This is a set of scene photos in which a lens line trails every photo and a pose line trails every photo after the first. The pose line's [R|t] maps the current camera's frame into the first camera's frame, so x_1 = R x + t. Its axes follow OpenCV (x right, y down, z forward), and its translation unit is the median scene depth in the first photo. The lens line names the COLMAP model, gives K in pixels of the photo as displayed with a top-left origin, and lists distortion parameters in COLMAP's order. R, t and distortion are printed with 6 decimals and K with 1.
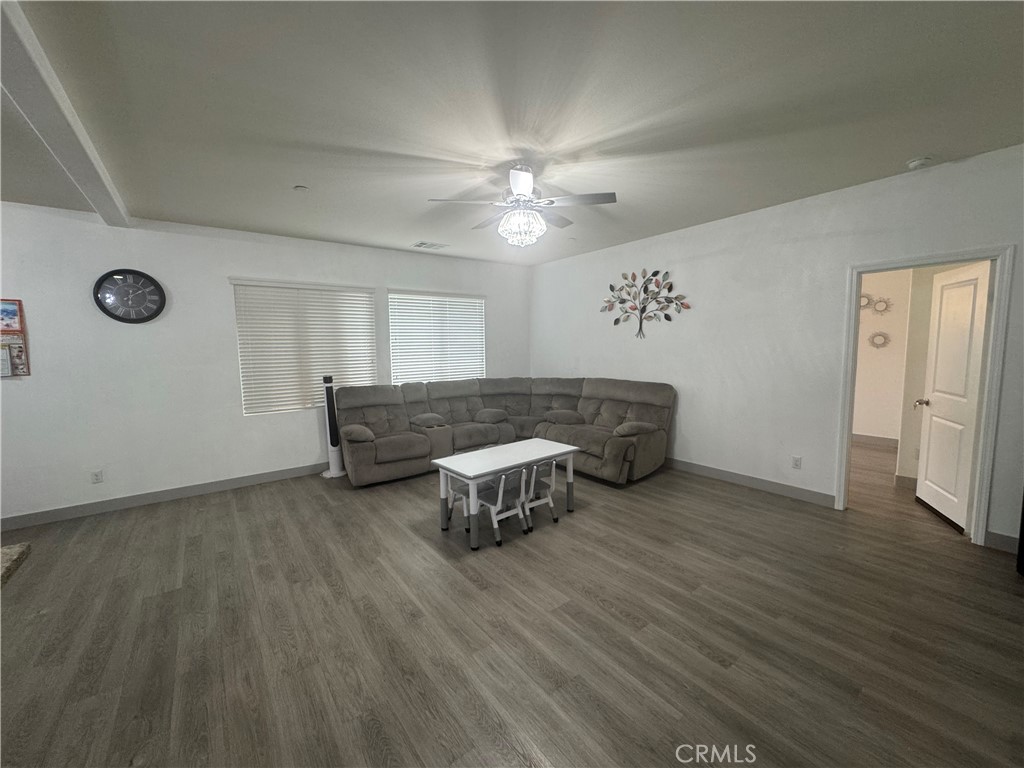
lens RADIAL K [[410.9, 0, 512.0], [0, 410.9, 384.0], [0, 0, 1]] dist [-0.002842, -0.000019]
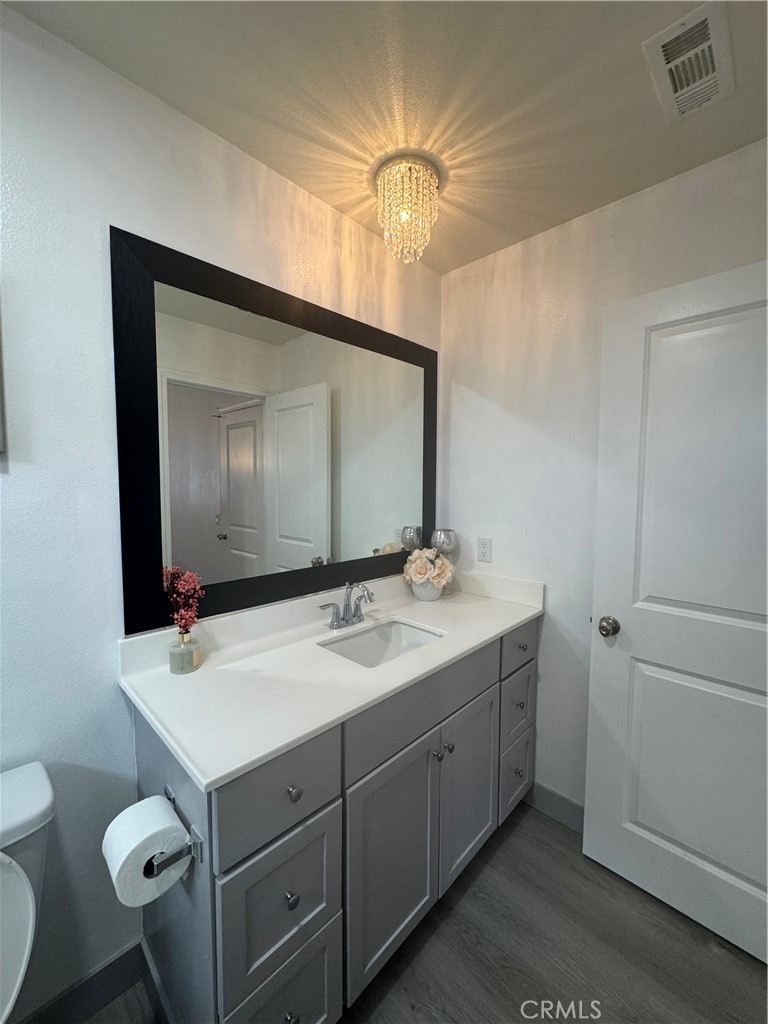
lens RADIAL K [[410.9, 0, 386.0], [0, 410.9, 507.9], [0, 0, 1]] dist [-0.003344, -0.000109]
pose [[0.291591, -0.051299, 0.955166, 0.393557], [0.083083, 0.996145, 0.028137, -0.068198], [-0.952928, 0.071154, 0.294729, 0.743555]]
